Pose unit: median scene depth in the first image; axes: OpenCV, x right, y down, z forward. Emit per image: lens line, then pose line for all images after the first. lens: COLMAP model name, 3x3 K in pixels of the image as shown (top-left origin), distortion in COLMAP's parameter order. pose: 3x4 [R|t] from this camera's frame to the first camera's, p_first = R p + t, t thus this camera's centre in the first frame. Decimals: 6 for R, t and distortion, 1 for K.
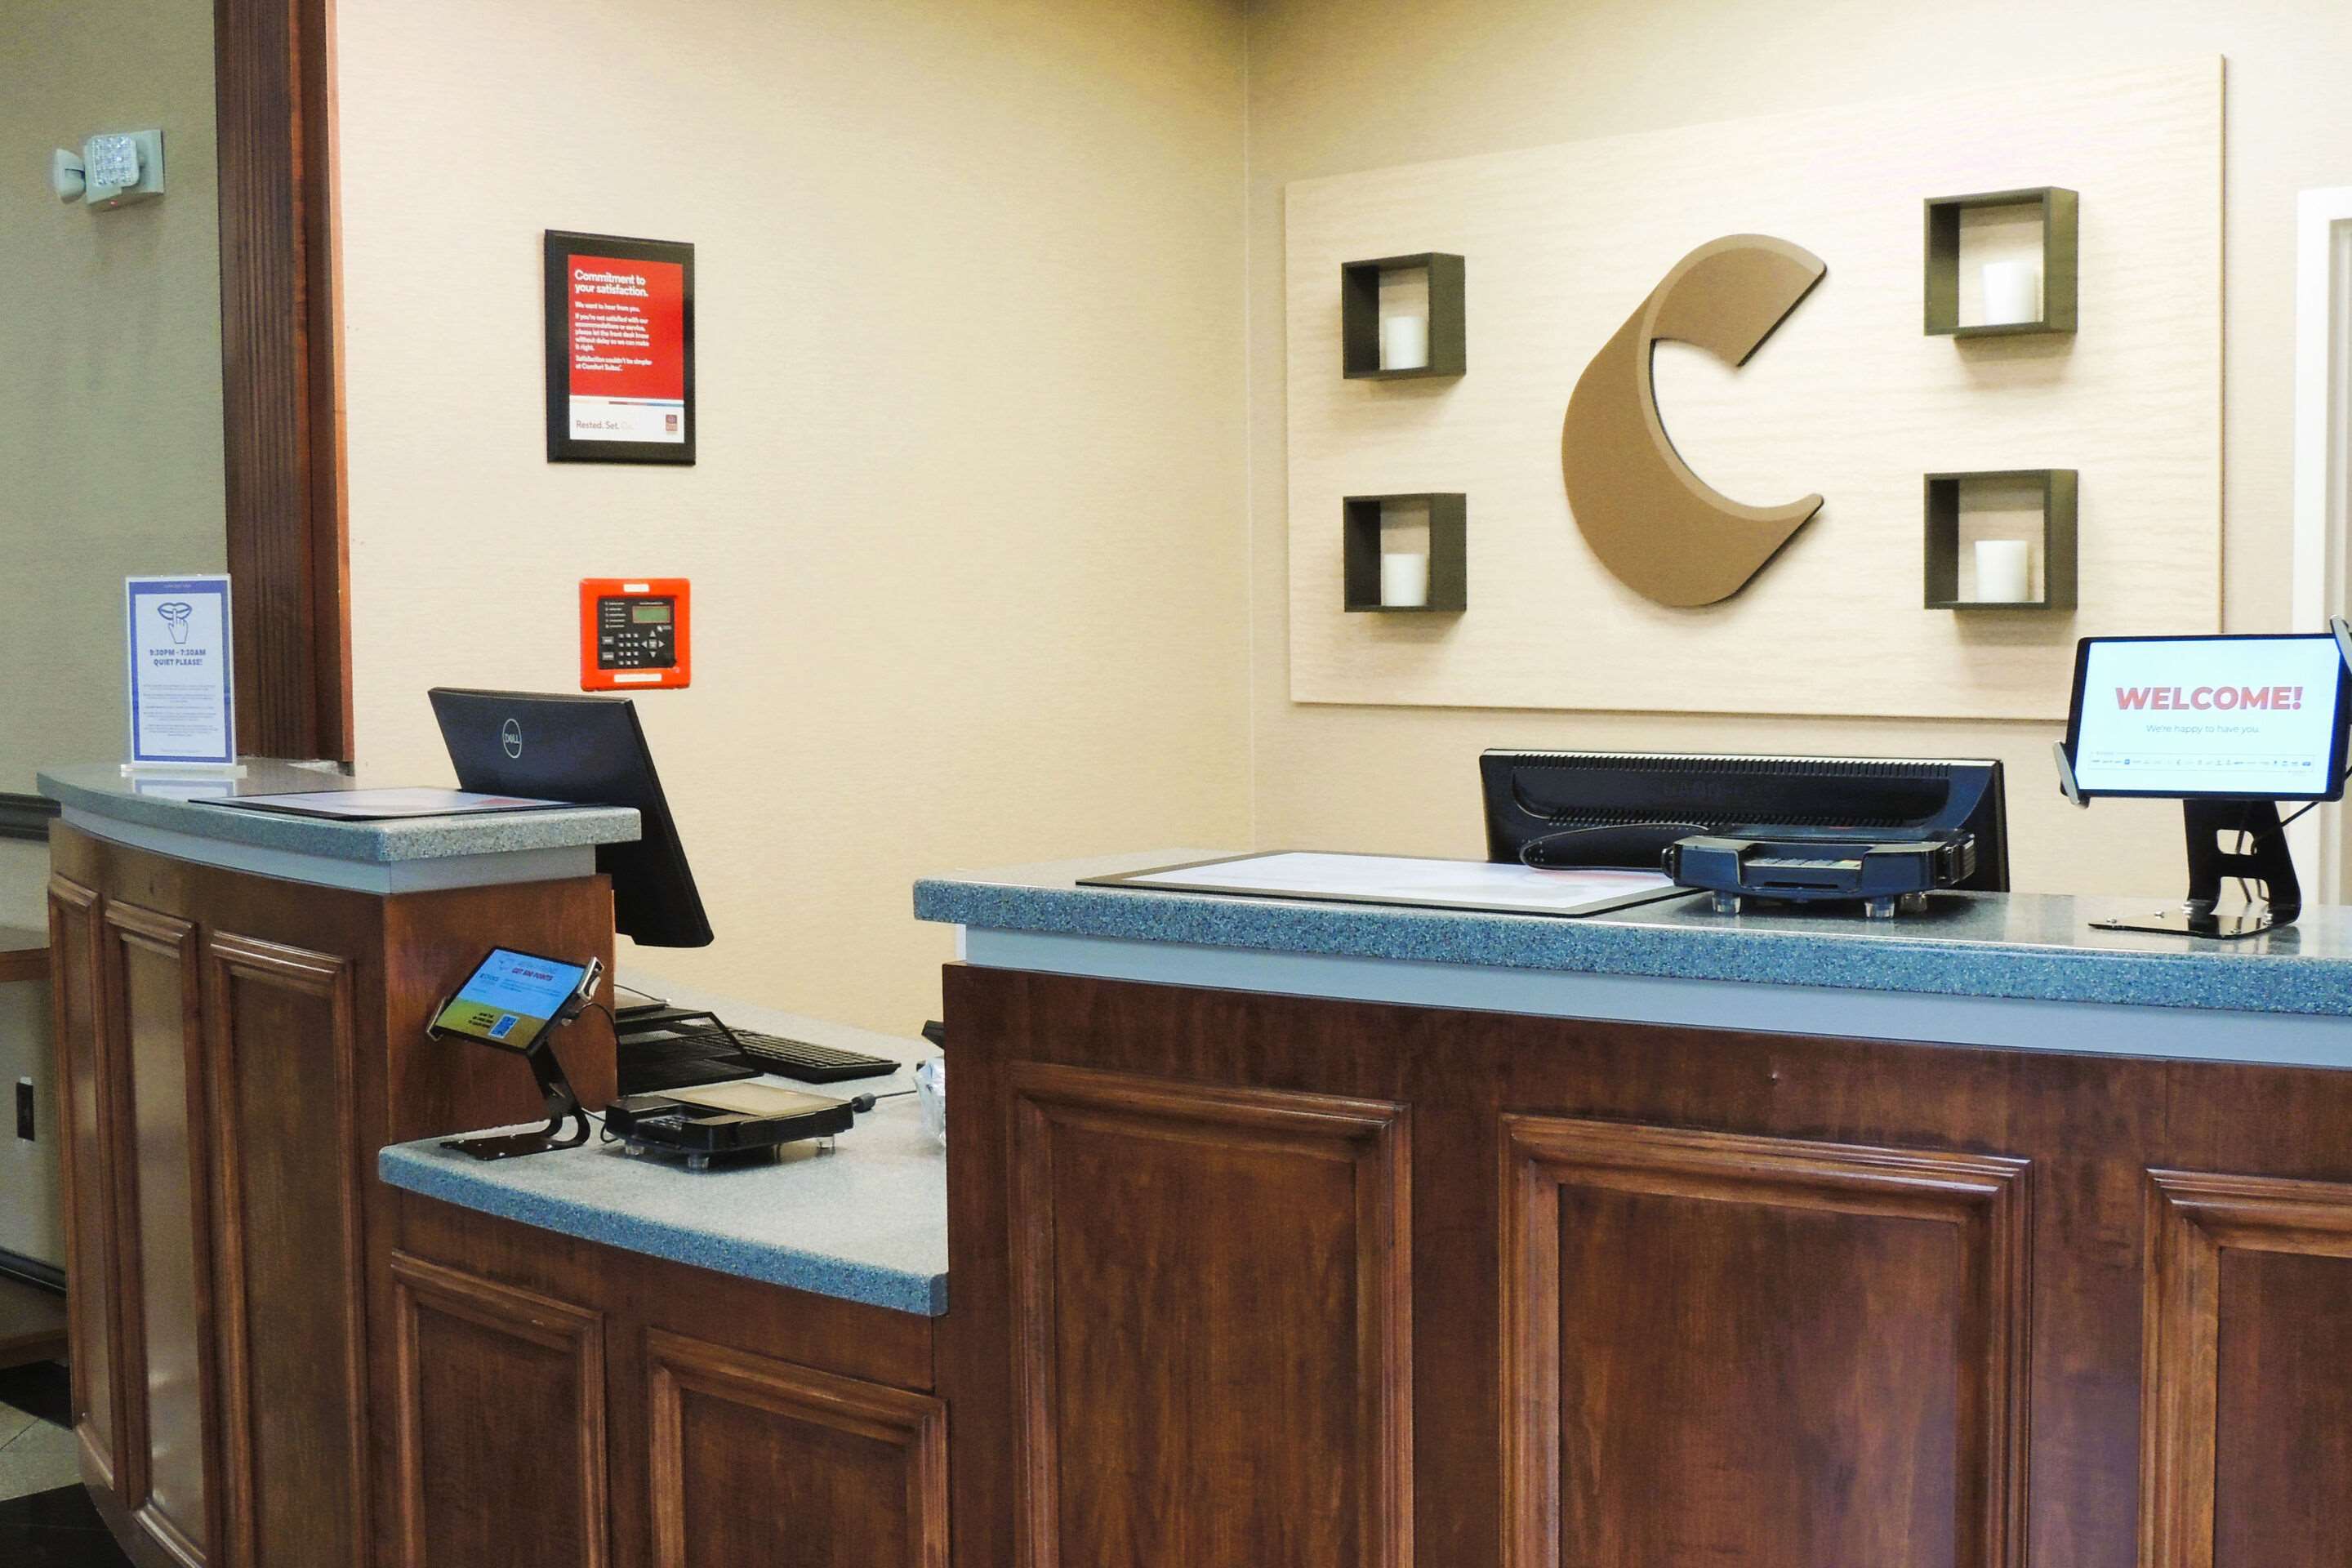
lens RADIAL K [[2948.6, 0, 1176.0], [0, 2948.6, 784.0], [0, 0, 1]] dist [-0.030701, 0.012060]
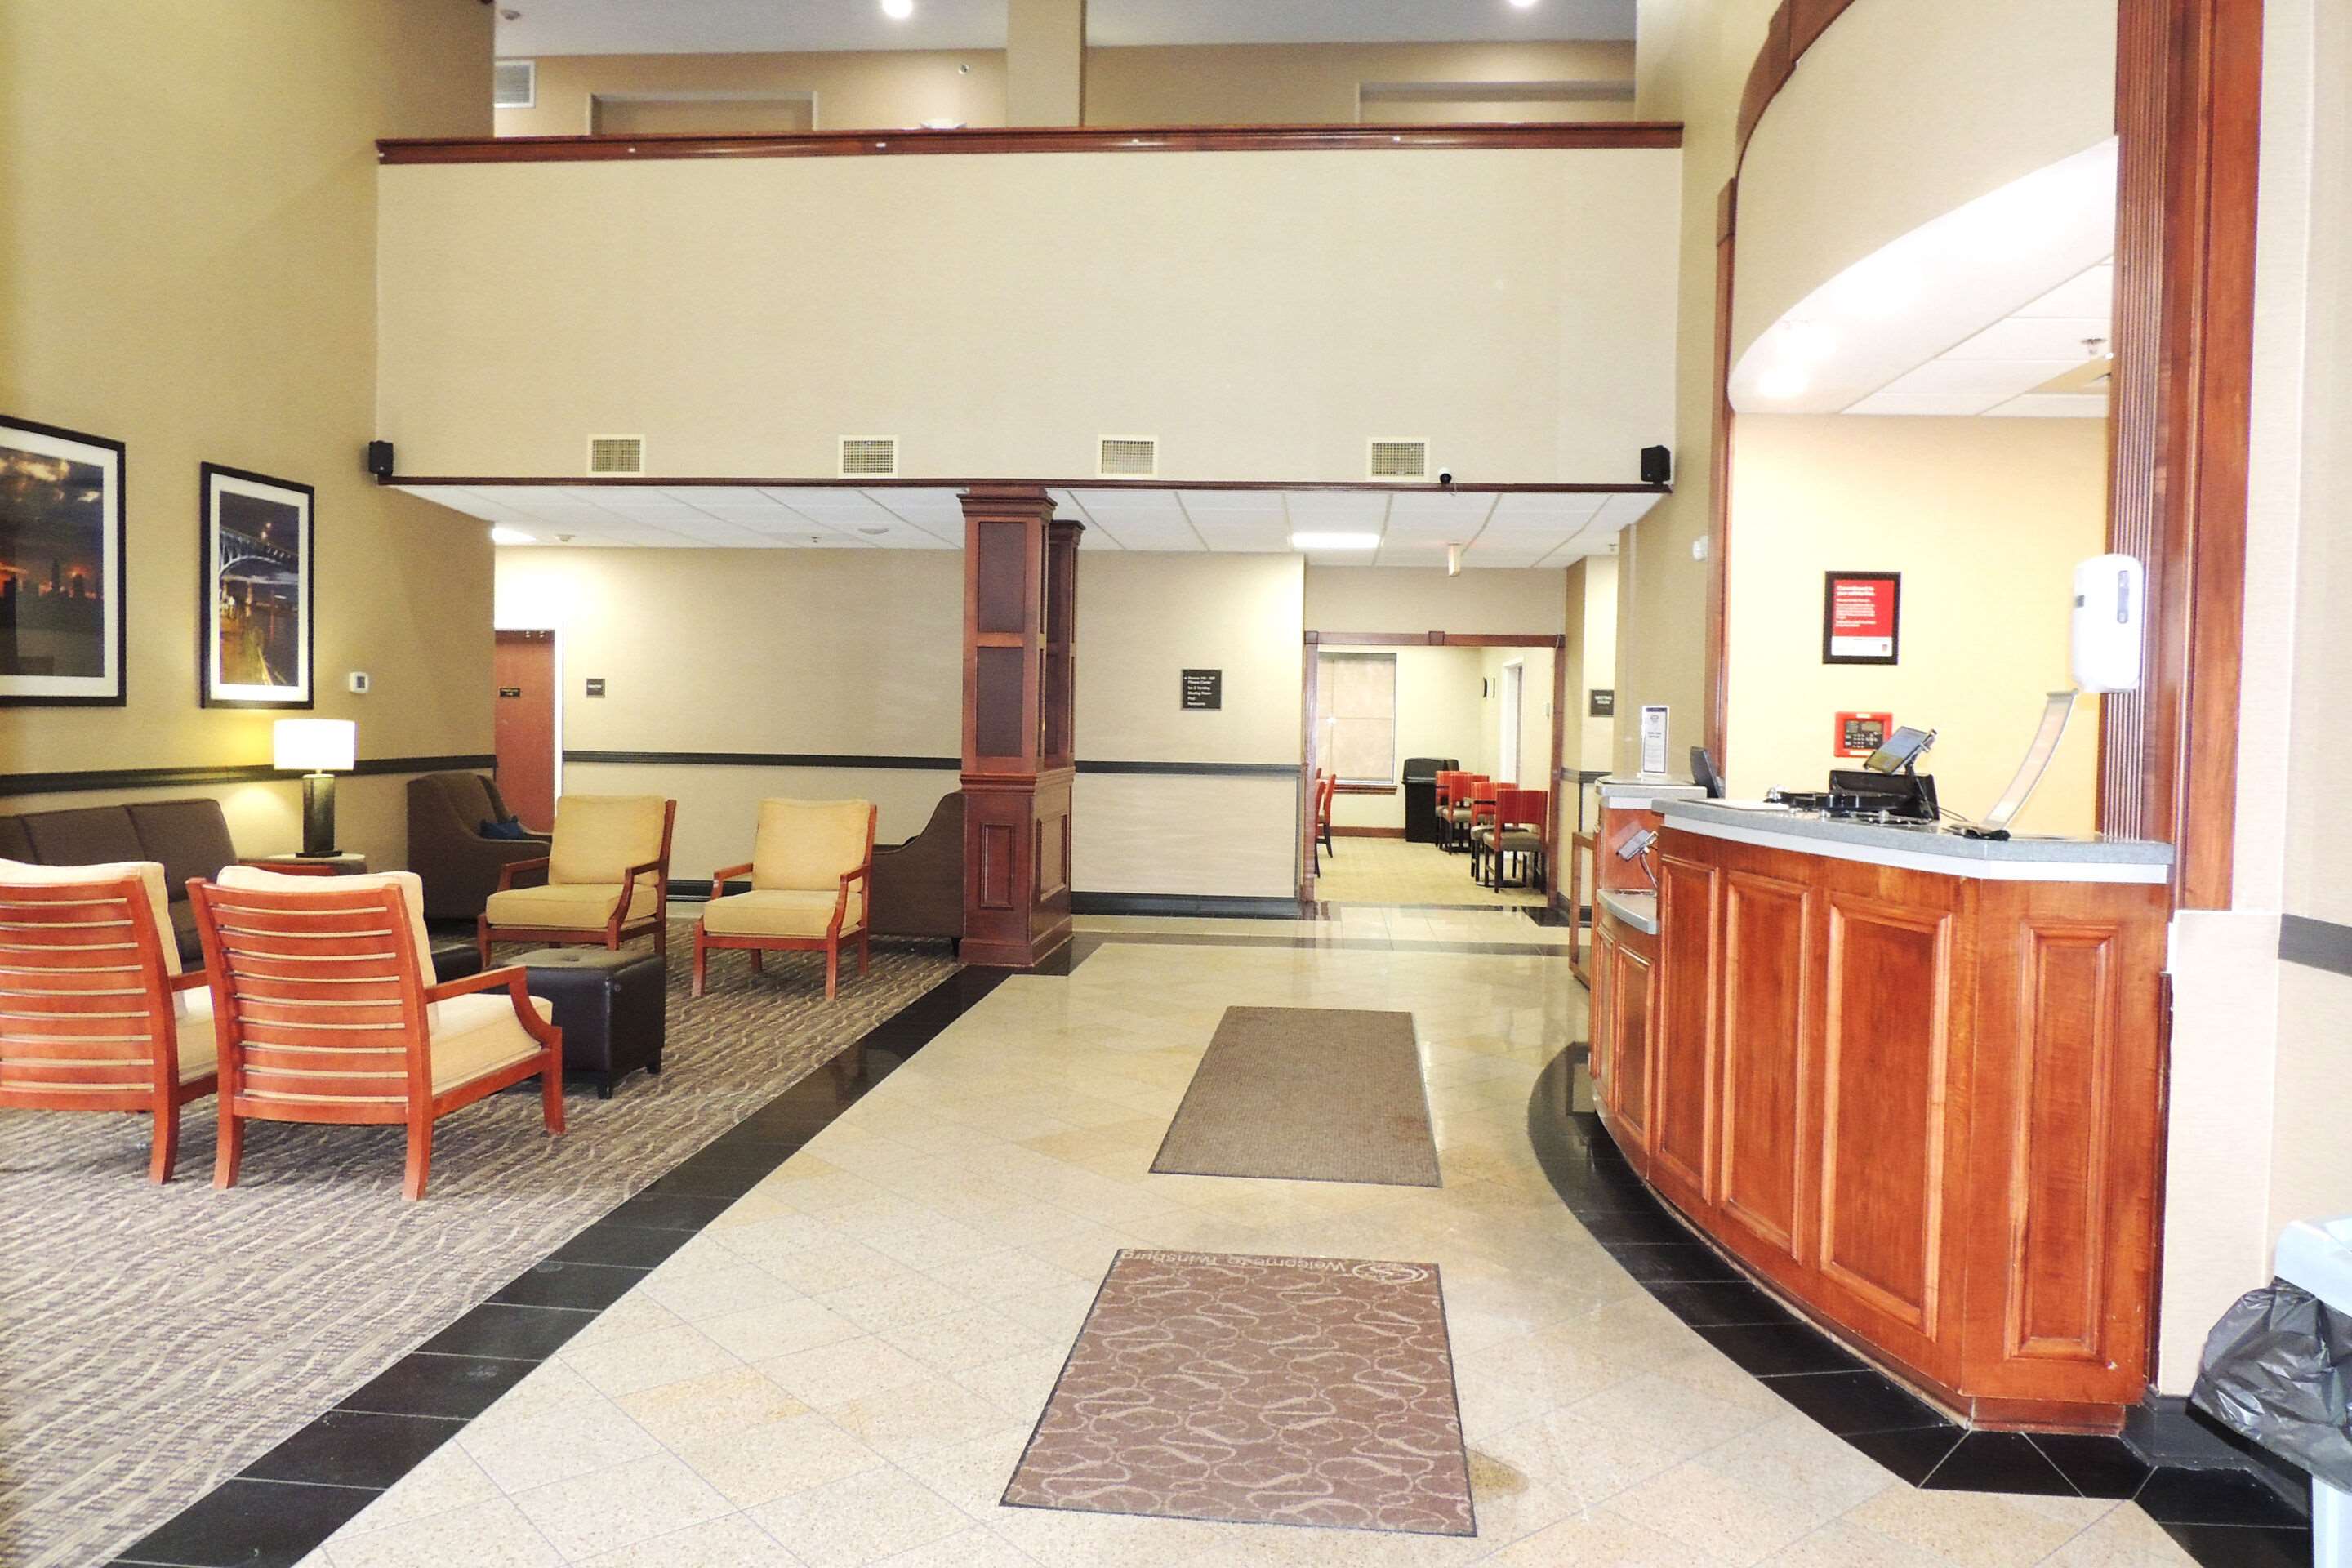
lens RADIAL K [[1746.4, 0, 1174.4], [0, 1746.4, 740.3], [0, 0, 1]] dist [-0.003292, 0.001361]
pose [[0.626275, 0.035114, -0.778811, 0.773785], [-0.079260, 0.996677, -0.018799, 0.033592], [0.775563, 0.073502, 0.626977, -0.442992]]
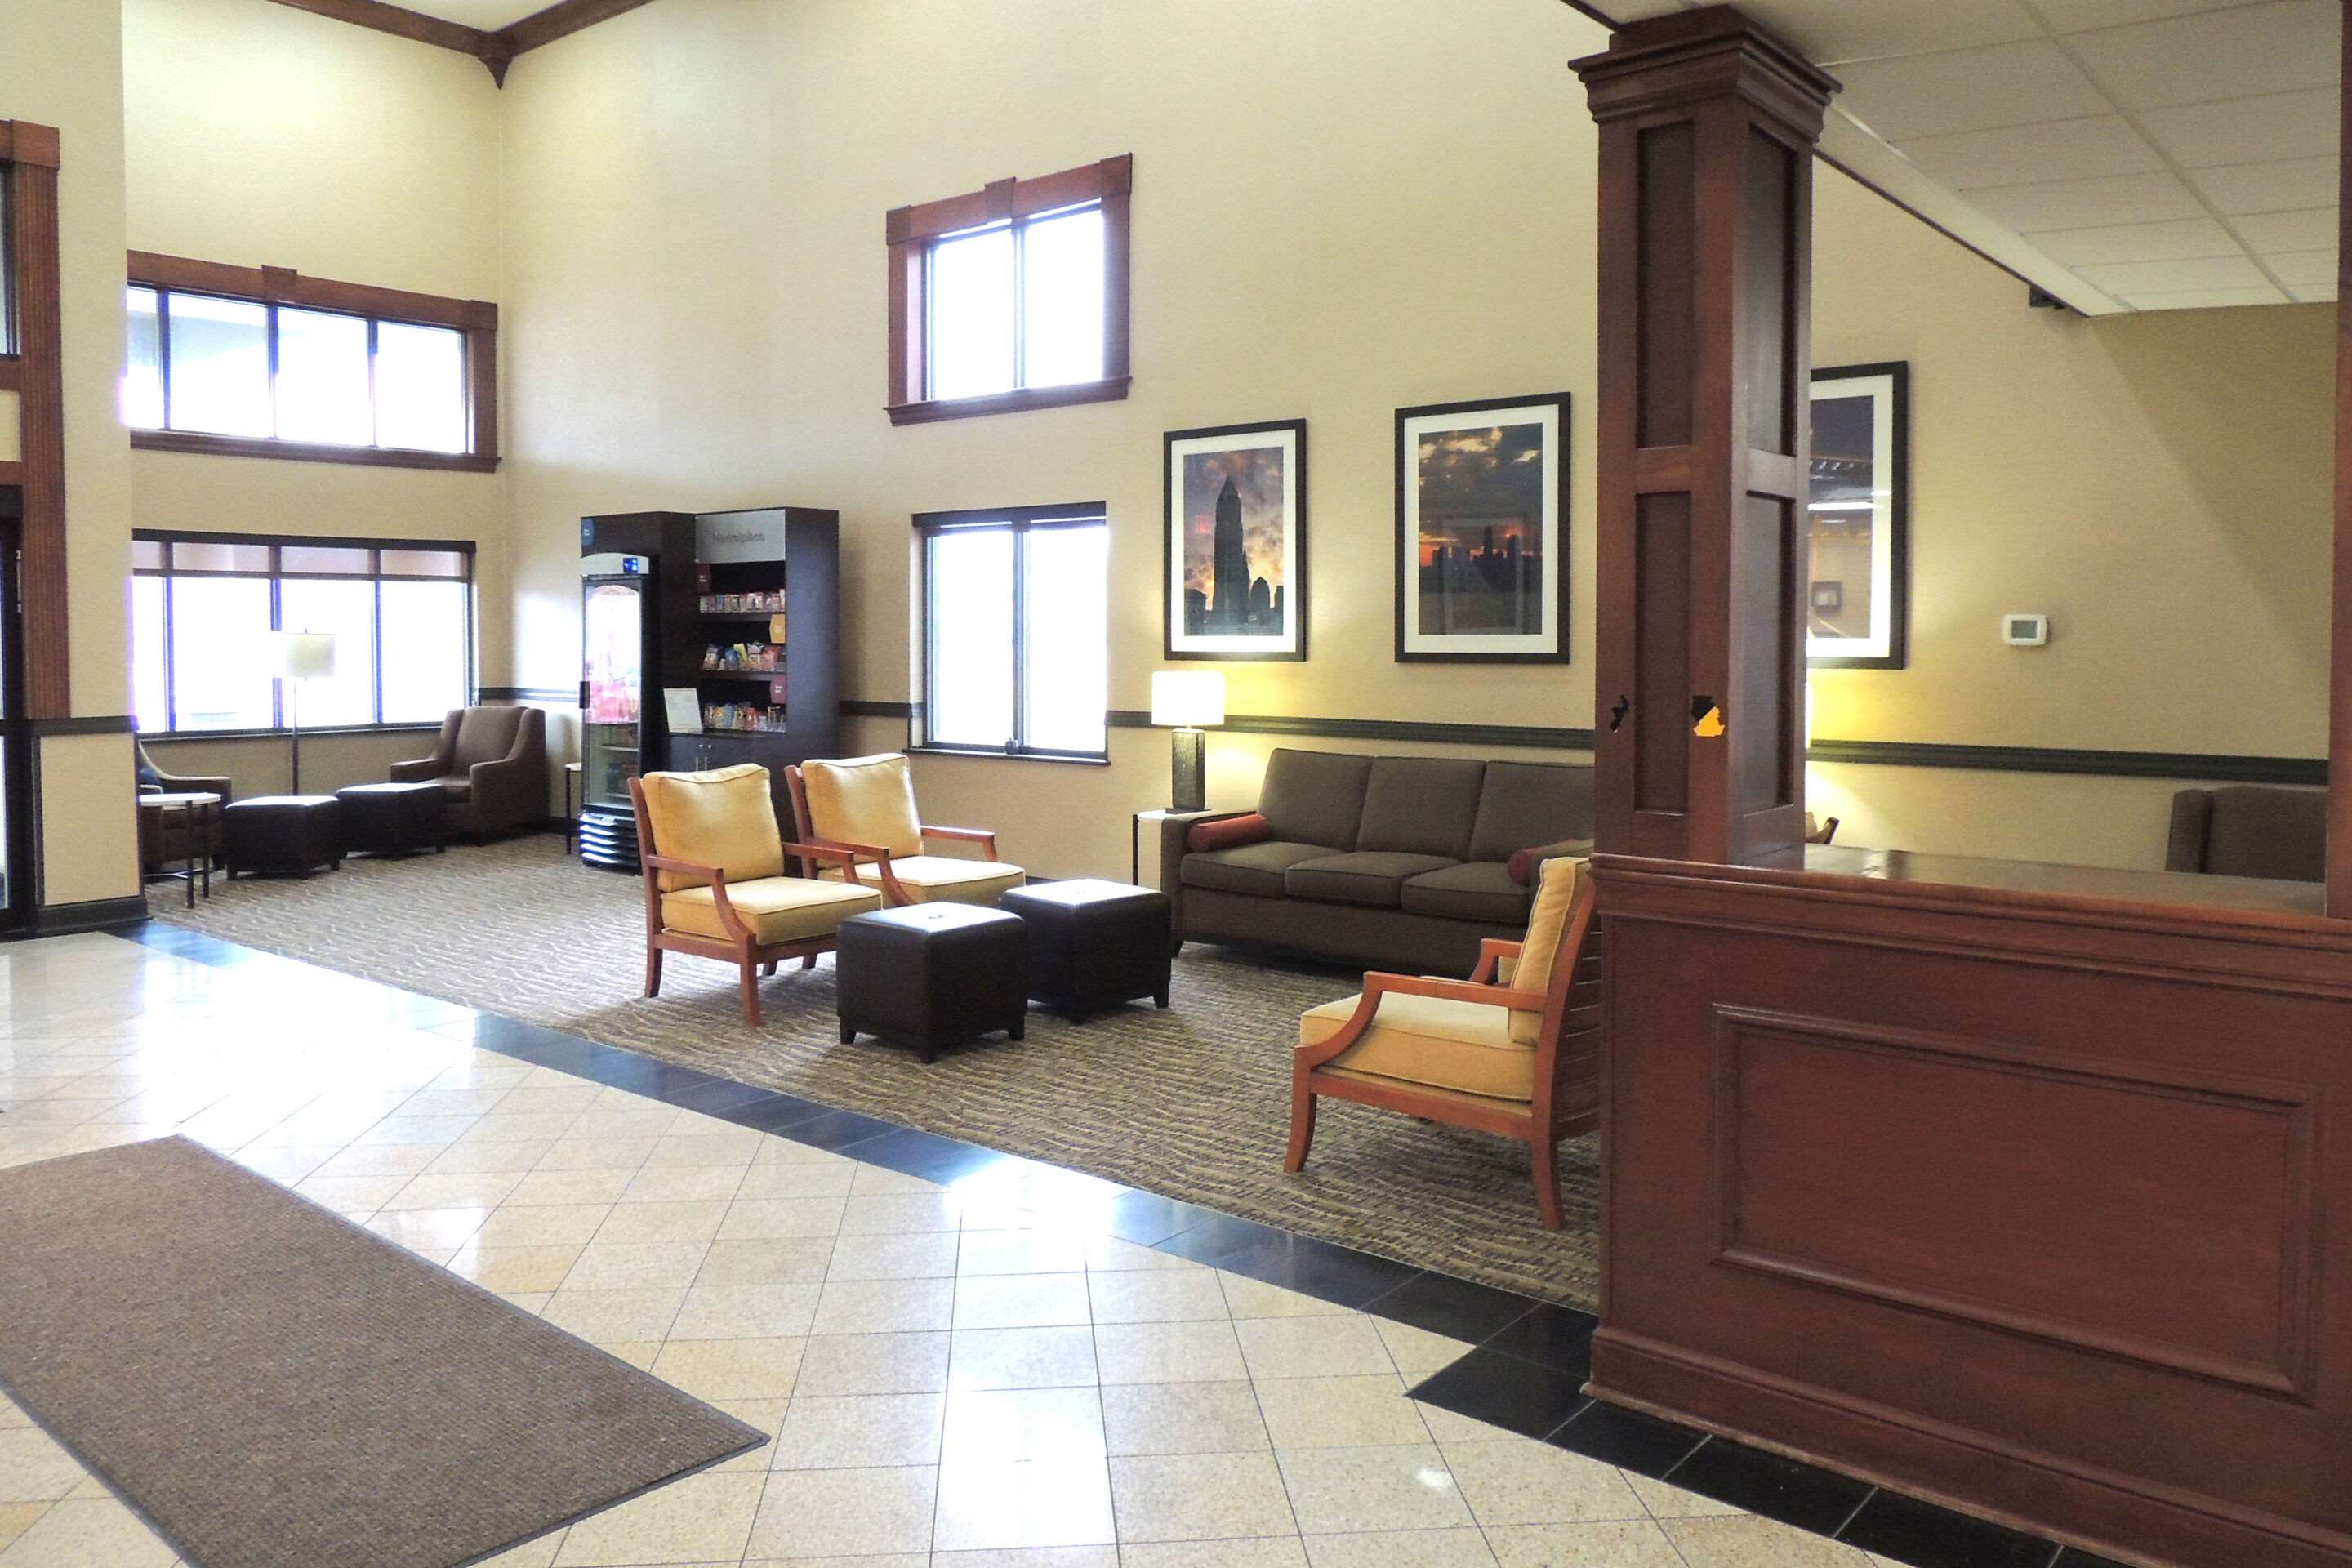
lens RADIAL K [[1712.4, 0, 1173.5], [0, 1712.4, 645.2], [0, 0, 1]] dist [0.001632, 0.001333]
pose [[-0.996891, 0.009939, -0.078160, -1.098712], [0.004127, 0.997237, 0.074176, -0.121978], [0.078681, 0.073623, -0.994178, 1.910954]]
